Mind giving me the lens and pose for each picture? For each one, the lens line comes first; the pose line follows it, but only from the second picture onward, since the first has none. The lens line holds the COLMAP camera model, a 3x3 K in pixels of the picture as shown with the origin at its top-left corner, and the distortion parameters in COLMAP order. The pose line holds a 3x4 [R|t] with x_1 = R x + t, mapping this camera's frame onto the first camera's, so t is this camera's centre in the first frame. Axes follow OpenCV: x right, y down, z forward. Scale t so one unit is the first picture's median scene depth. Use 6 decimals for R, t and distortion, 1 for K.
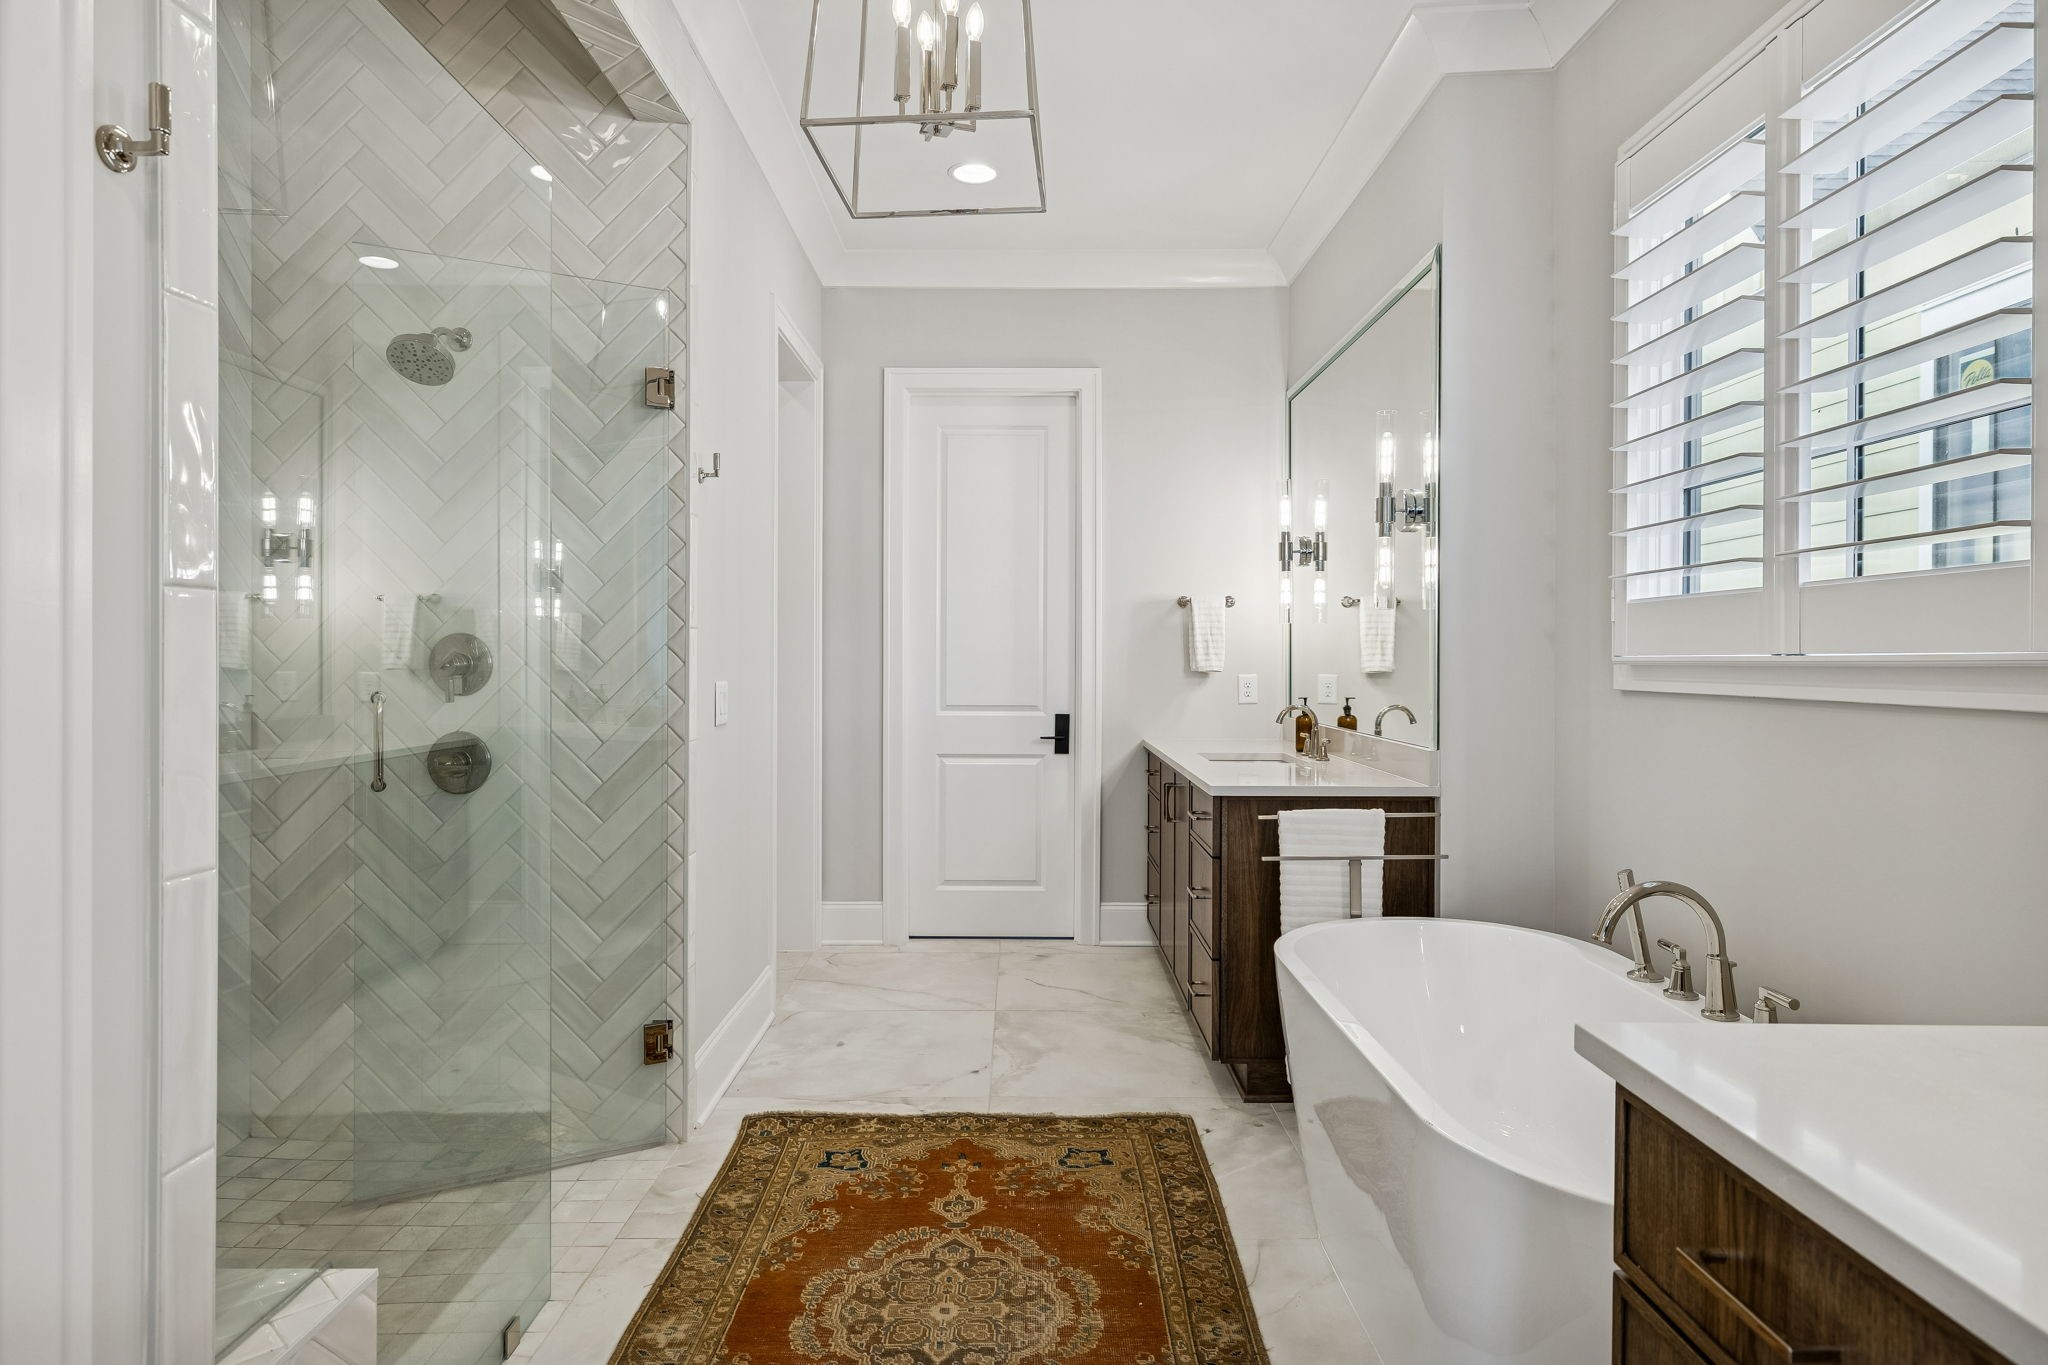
lens RADIAL K [[1142.4, 0, 1019.0], [0, 1142.4, 658.2], [0, 0, 1]] dist [-0.001845, -0.001089]
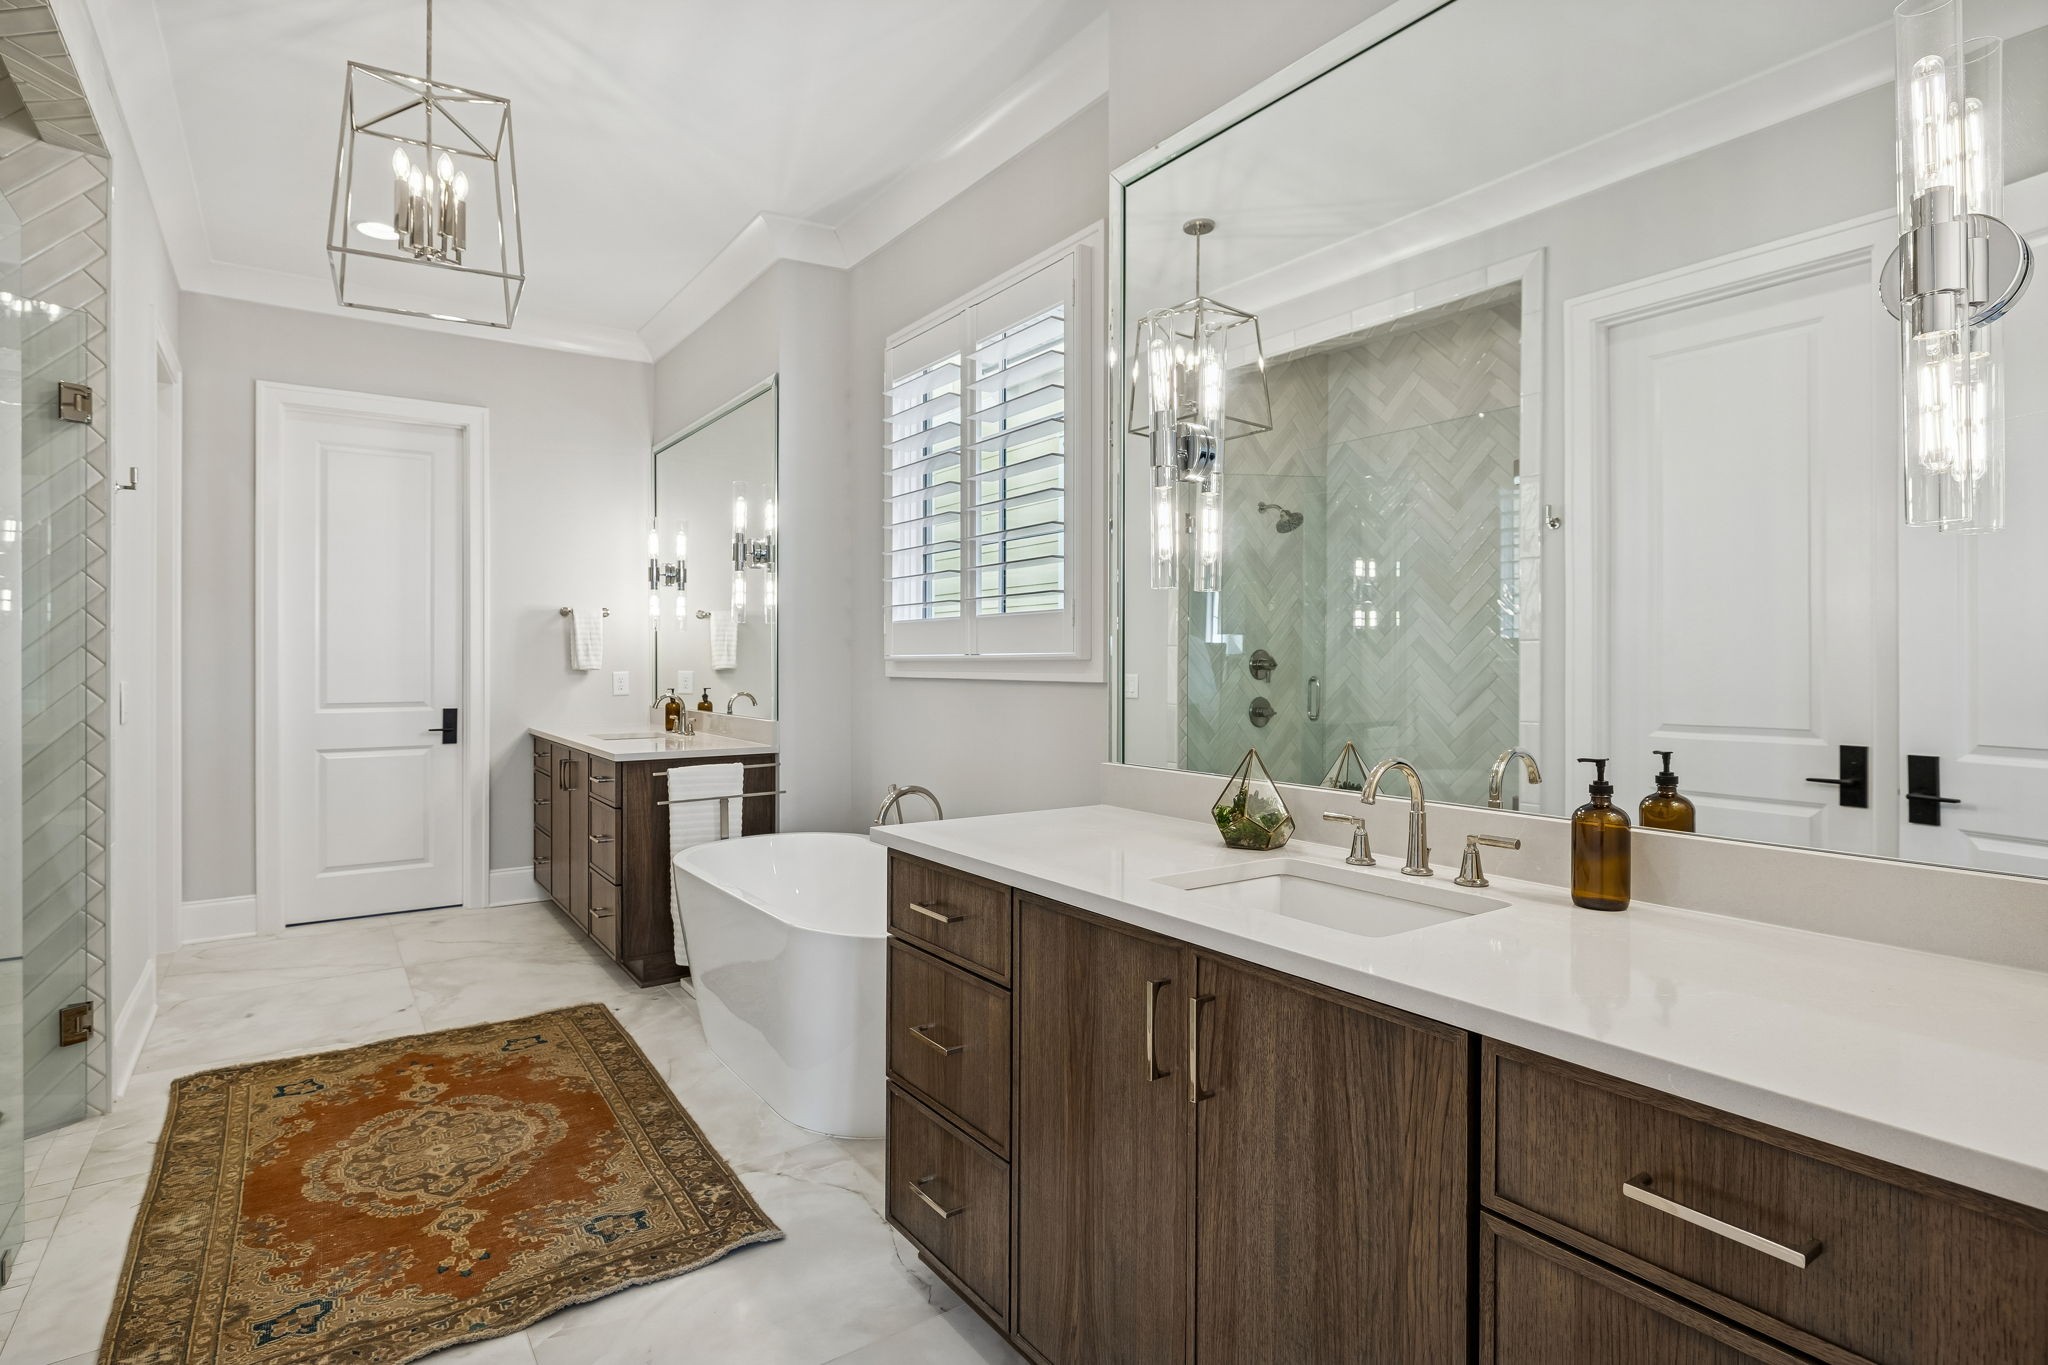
lens RADIAL K [[1026.5, 0, 1016.6], [0, 1026.5, 661.4], [0, 0, 1]] dist [-0.002658, -0.000411]
pose [[0.821043, -0.004798, 0.570847, -0.133432], [0.003576, 0.999988, 0.003261, 0.001622], [-0.570856, -0.000636, 0.821050, -0.255451]]
